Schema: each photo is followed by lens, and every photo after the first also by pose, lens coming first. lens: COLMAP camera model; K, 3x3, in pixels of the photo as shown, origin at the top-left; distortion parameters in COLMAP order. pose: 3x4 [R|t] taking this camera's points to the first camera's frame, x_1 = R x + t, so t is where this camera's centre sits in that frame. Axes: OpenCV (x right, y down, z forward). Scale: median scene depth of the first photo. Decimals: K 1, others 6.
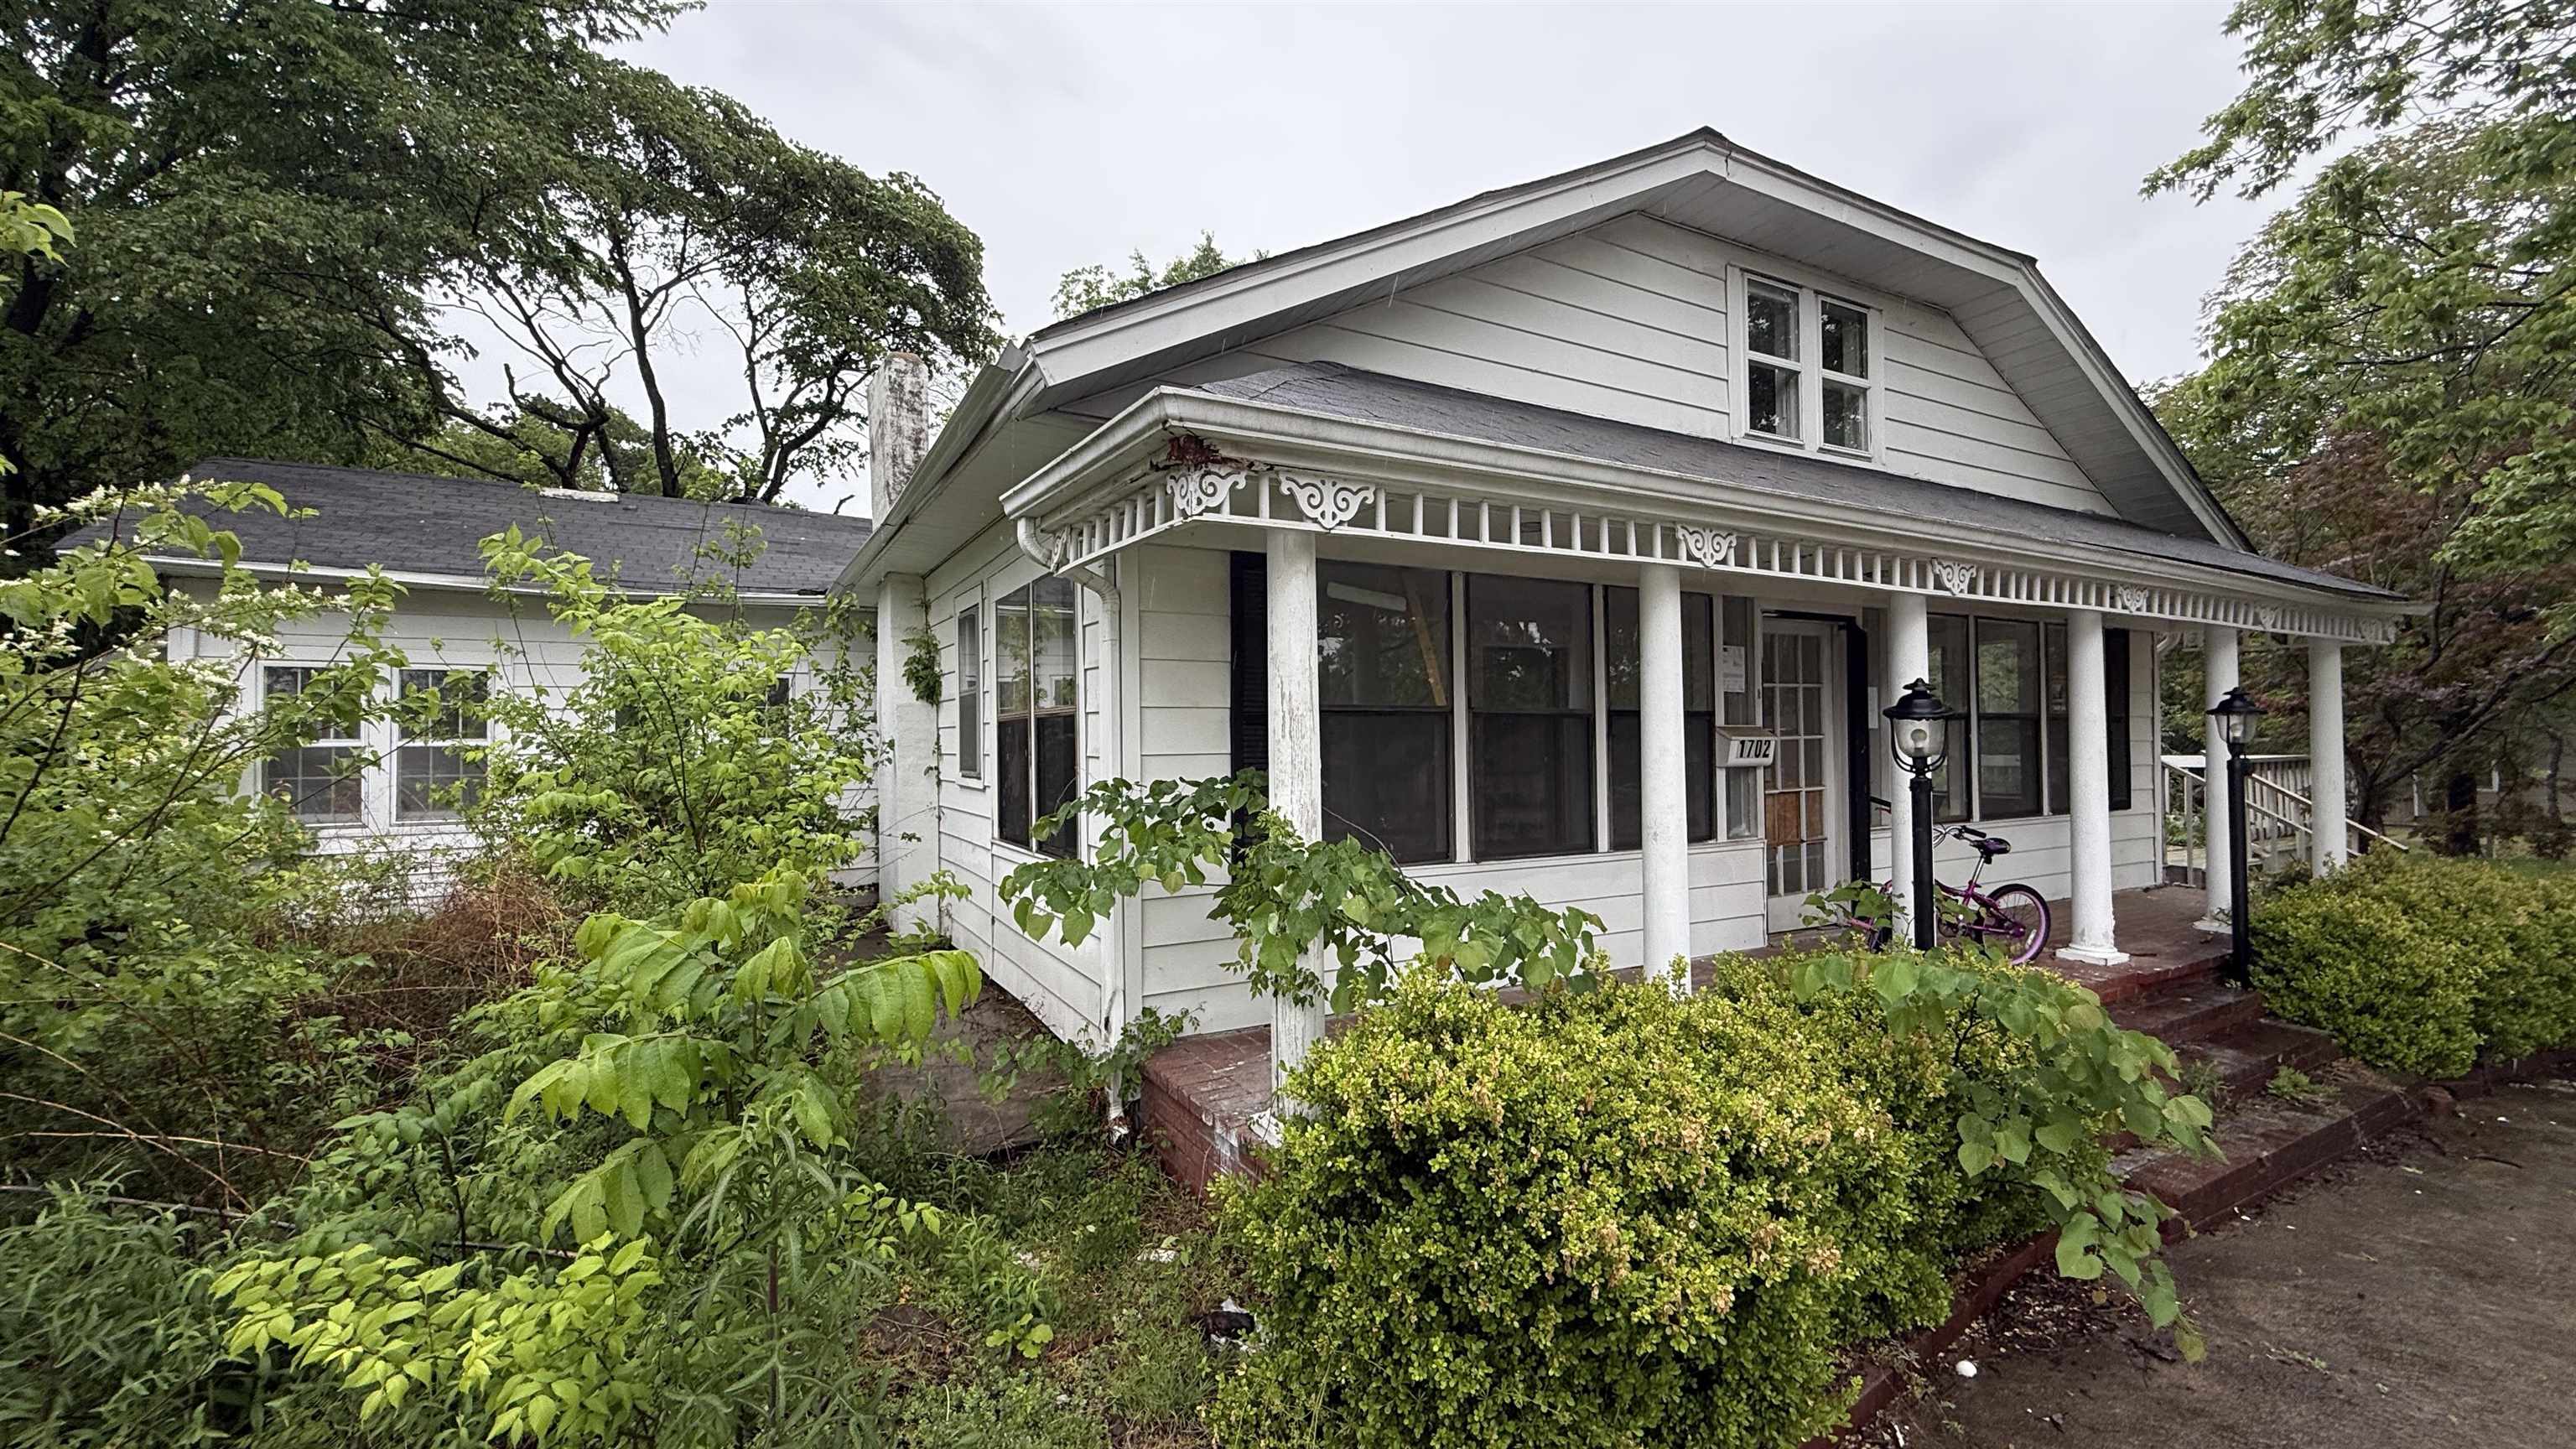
lens RADIAL K [[1029.0, 0, 1291.7], [0, 1029.0, 722.2], [0, 0, 1]] dist [-0.003317, 0.000173]
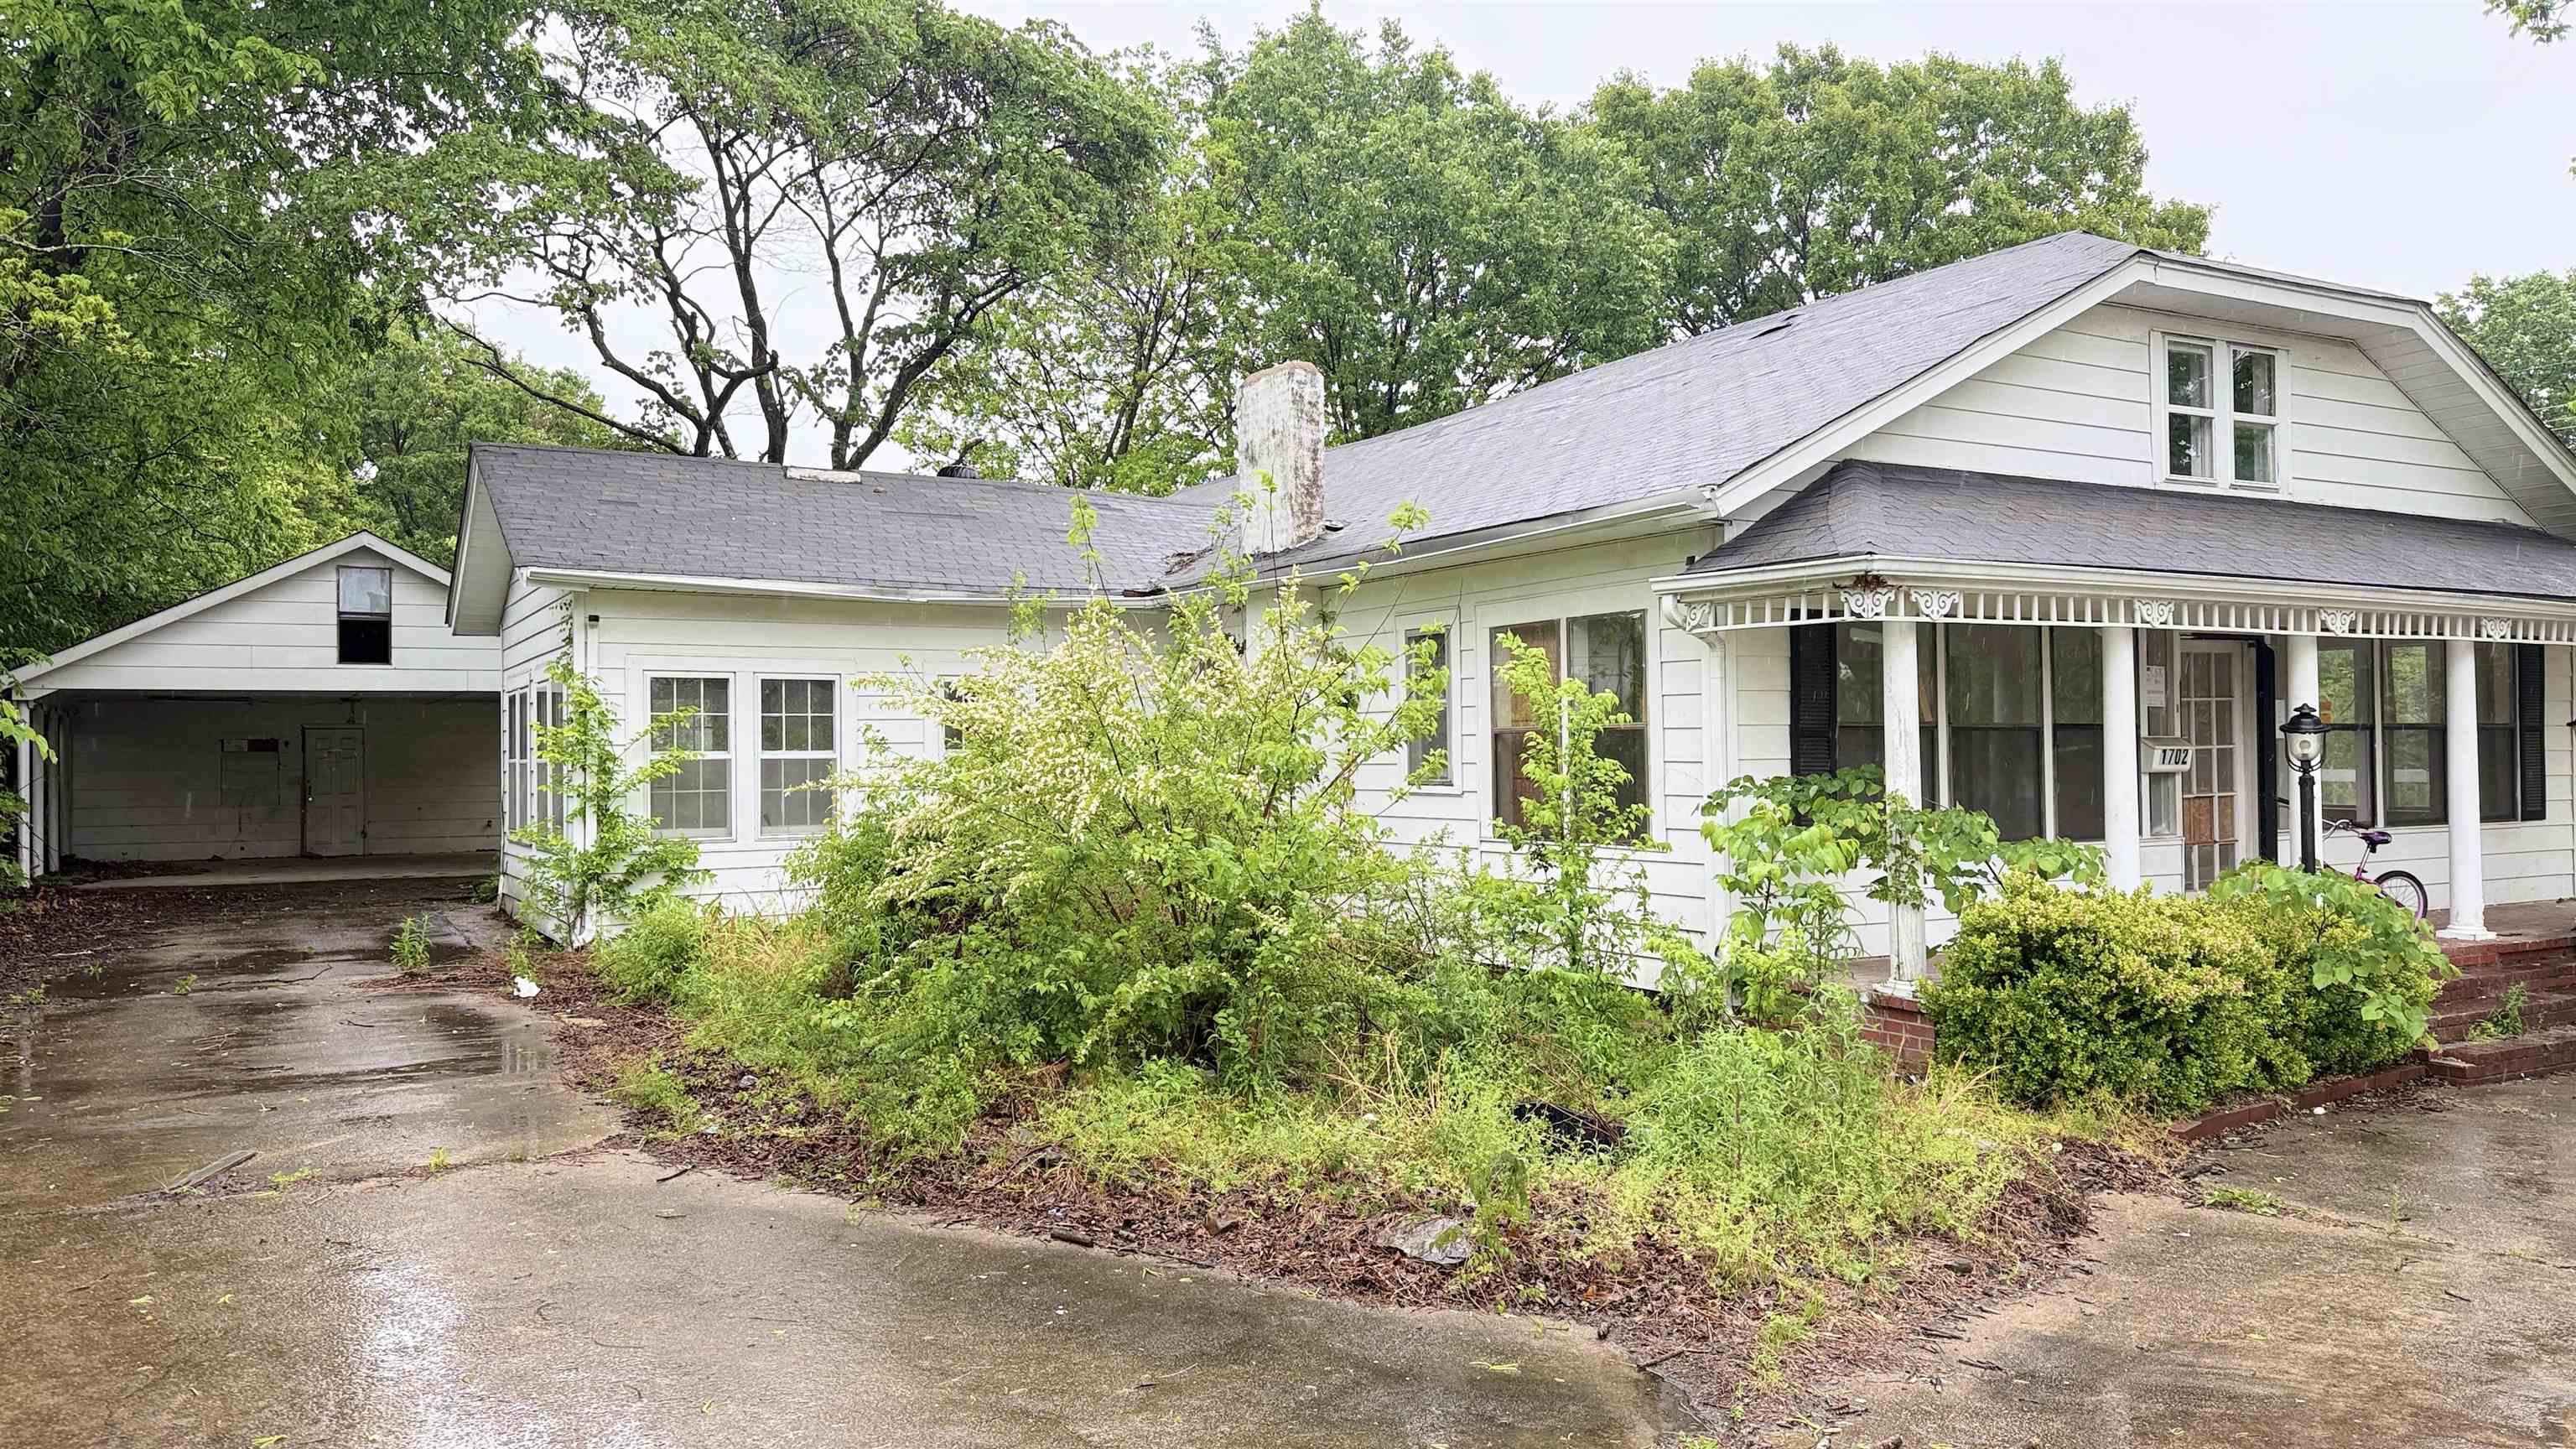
lens RADIAL K [[1845.0, 0, 1289.2], [0, 1845.0, 724.6], [0, 0, 1]] dist [0.013492, -0.006993]
pose [[0.999971, -0.001503, 0.007520, -0.550903], [0.001493, 0.999998, 0.001340, -0.014097], [-0.007522, -0.001329, 0.999971, -1.052797]]
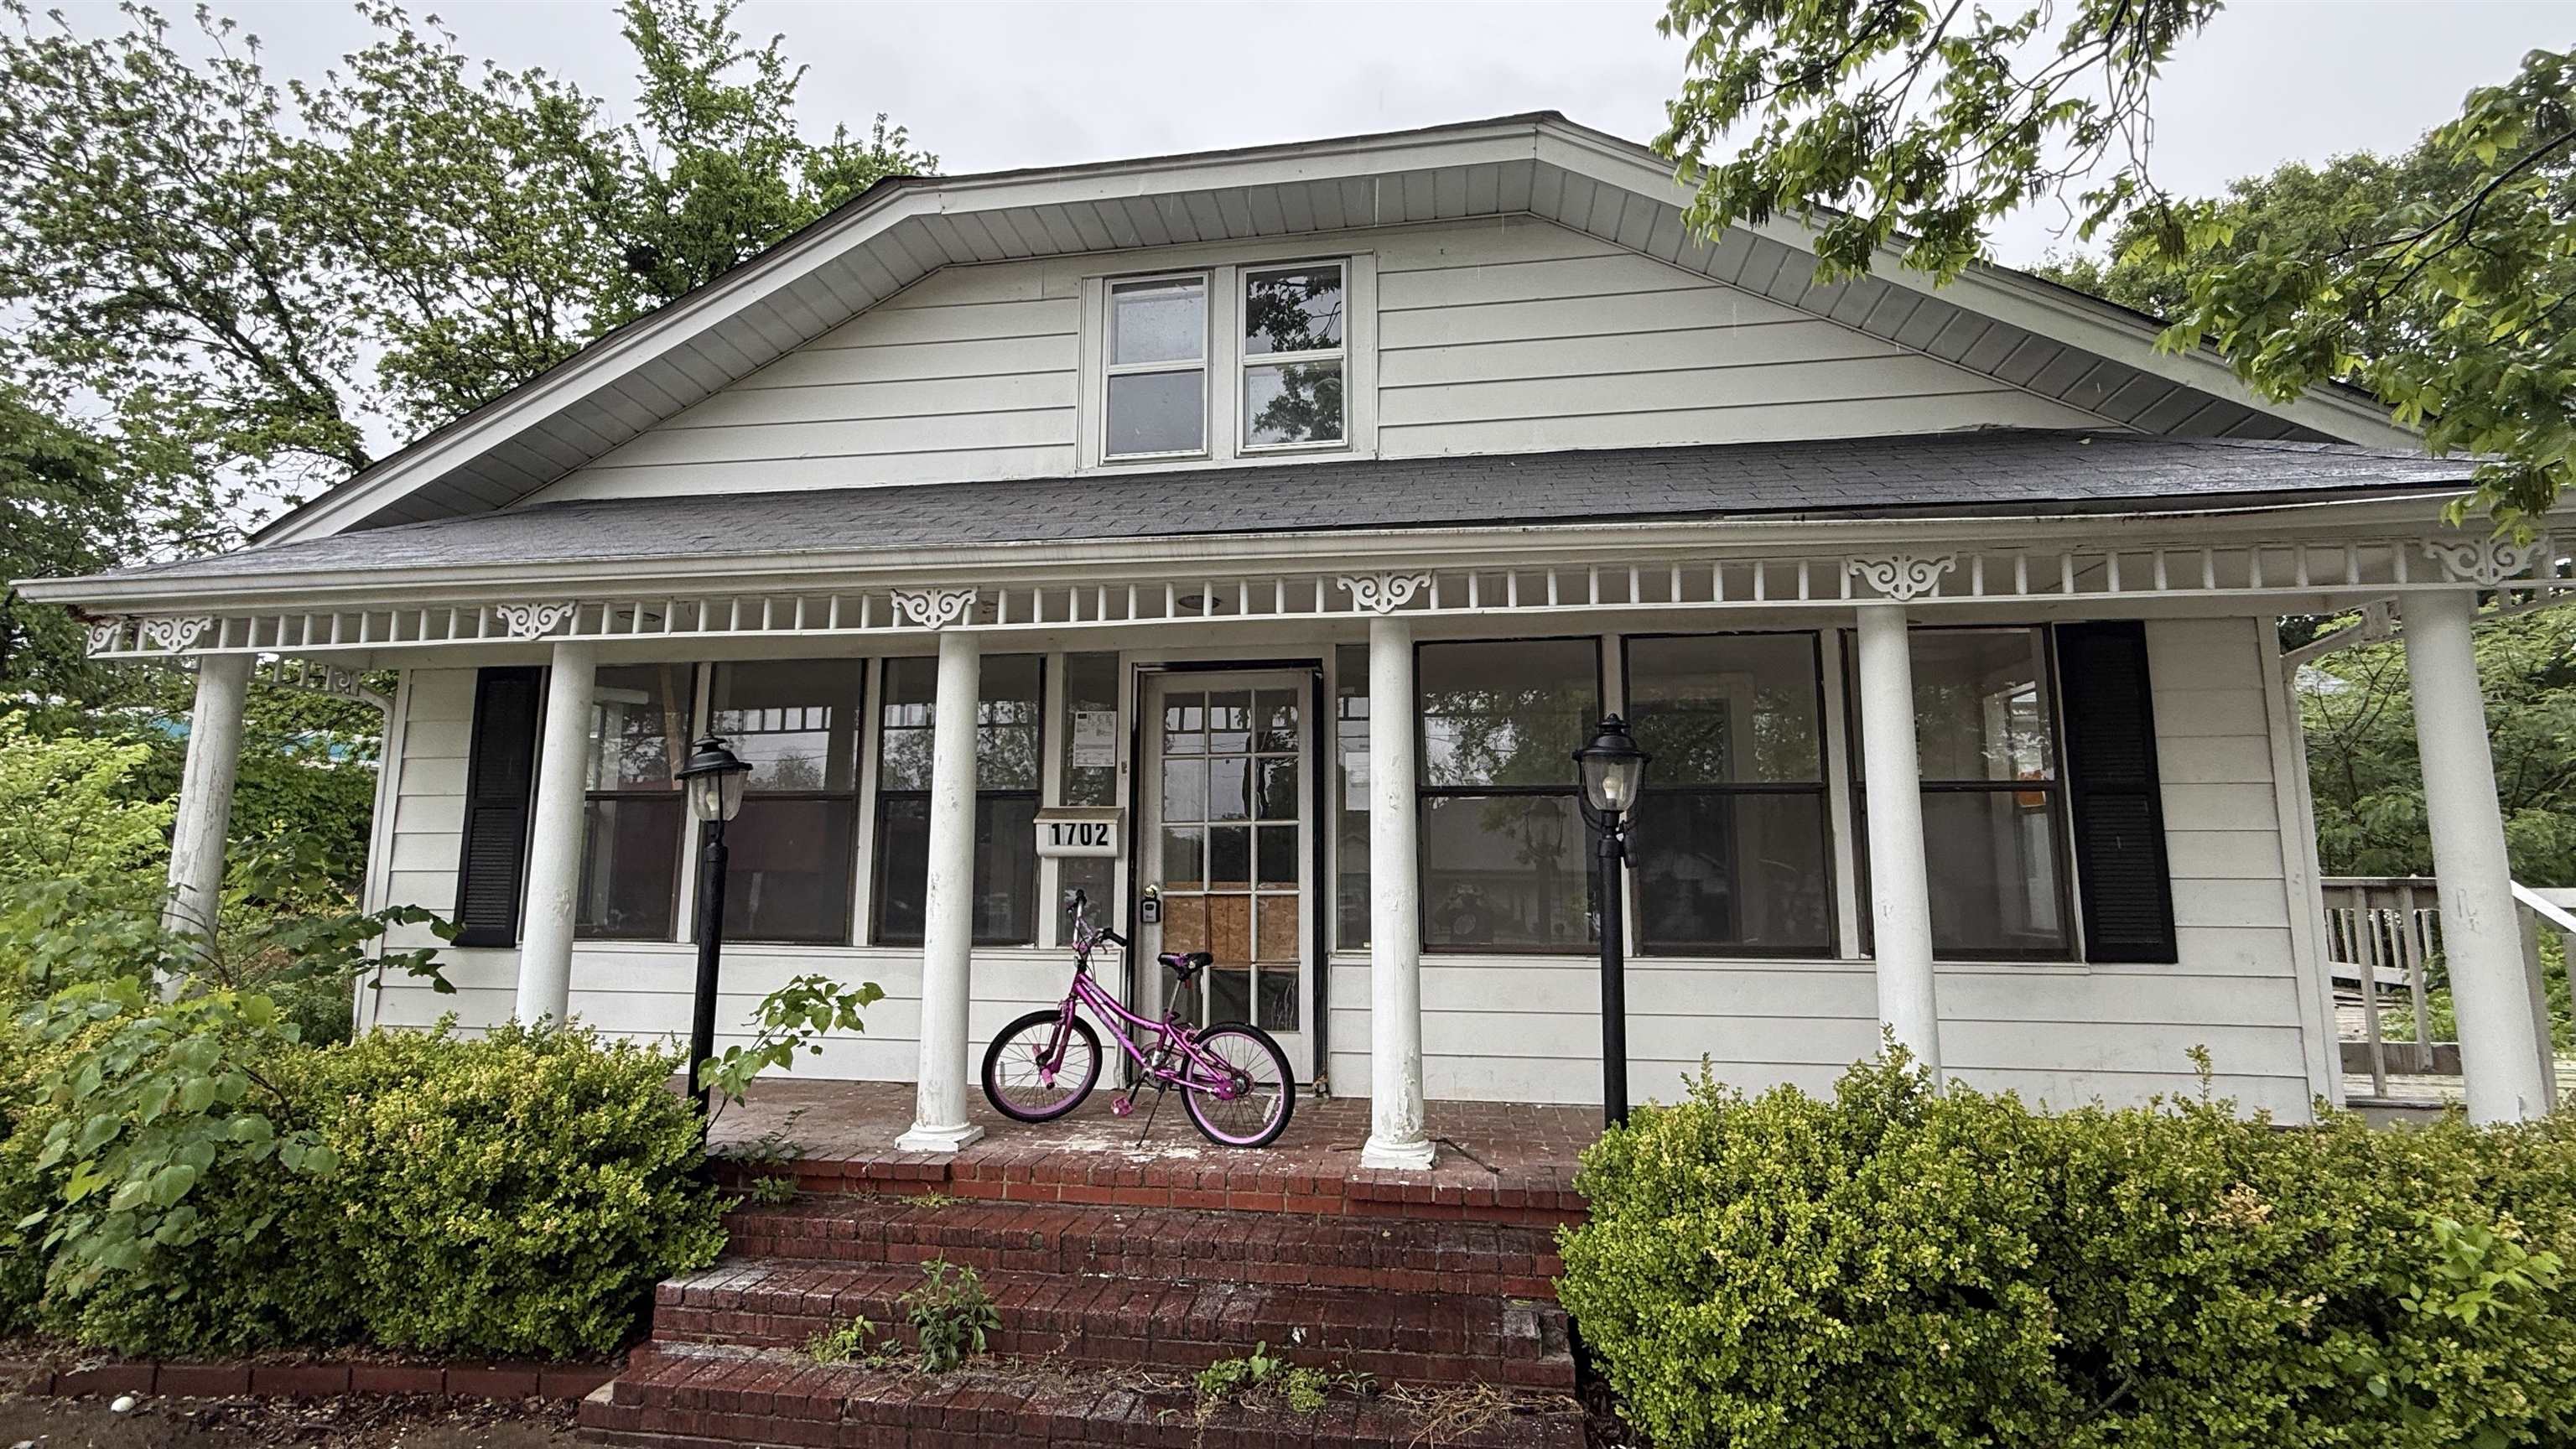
lens RADIAL K [[1179.5, 0, 1272.0], [0, 1179.5, 724.6], [0, 0, 1]] dist [0.000008, -0.000365]
pose [[0.790279, -0.074930, -0.608148, 1.141299], [-0.001126, 0.992316, -0.123727, 0.054647], [0.612746, 0.098463, 0.784122, 0.351065]]
